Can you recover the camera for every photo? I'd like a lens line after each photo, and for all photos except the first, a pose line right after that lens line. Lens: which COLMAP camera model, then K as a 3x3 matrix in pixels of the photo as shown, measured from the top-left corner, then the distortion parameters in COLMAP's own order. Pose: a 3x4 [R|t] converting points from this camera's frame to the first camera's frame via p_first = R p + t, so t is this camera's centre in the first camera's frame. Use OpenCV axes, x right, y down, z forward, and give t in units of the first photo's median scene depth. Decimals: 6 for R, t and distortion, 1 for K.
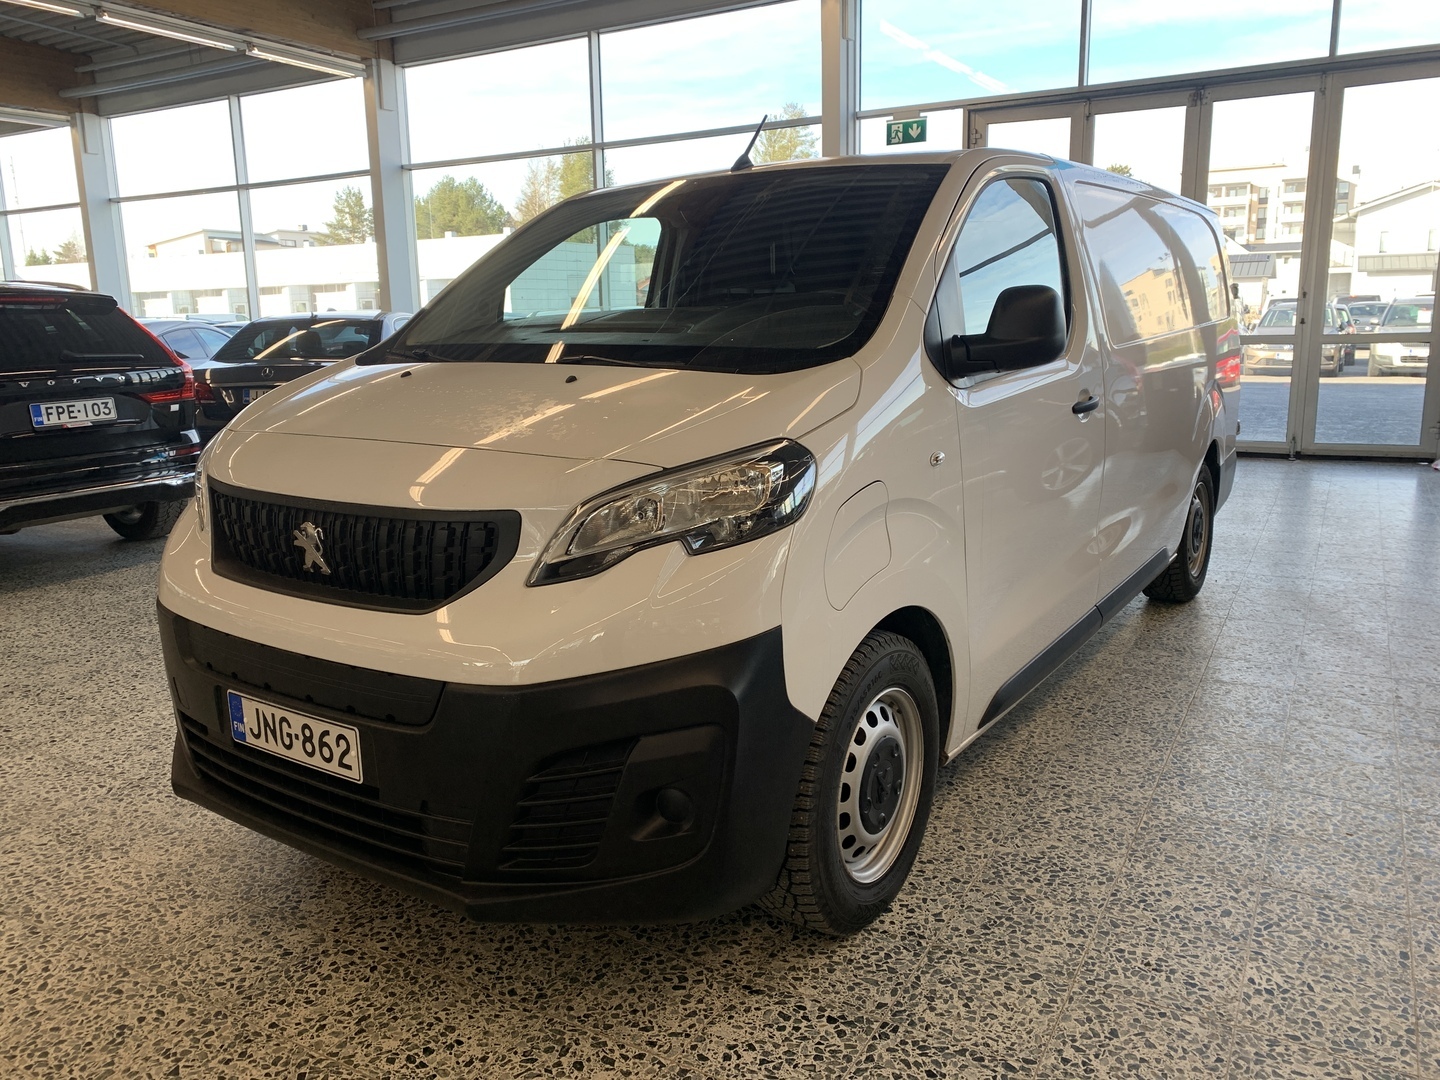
lens RADIAL K [[1086.6, 0, 725.4], [0, 1086.6, 544.1], [0, 0, 1]] dist [0.004050, 0.001841]
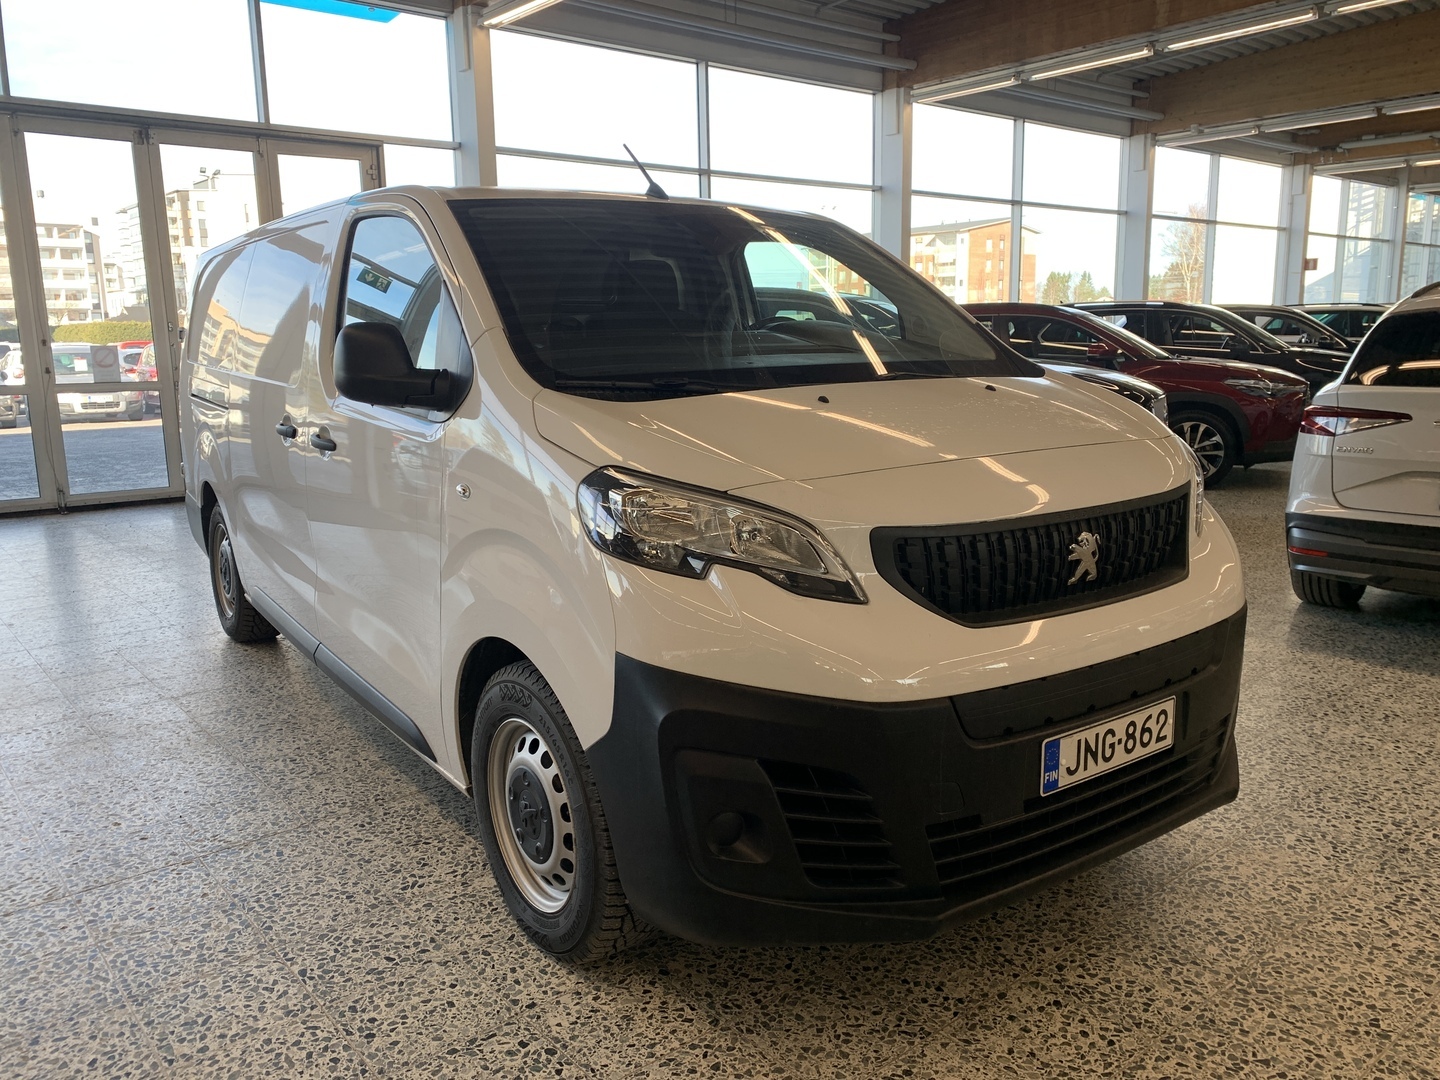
lens RADIAL K [[1070.0, 0, 788.0], [0, 1070.0, 519.3], [0, 0, 1]] dist [-0.000846, -0.000927]
pose [[0.343721, -0.144653, 0.927864, -1.361097], [0.203119, 0.976127, 0.076933, -0.164157], [-0.916842, 0.162023, 0.364897, 0.851237]]
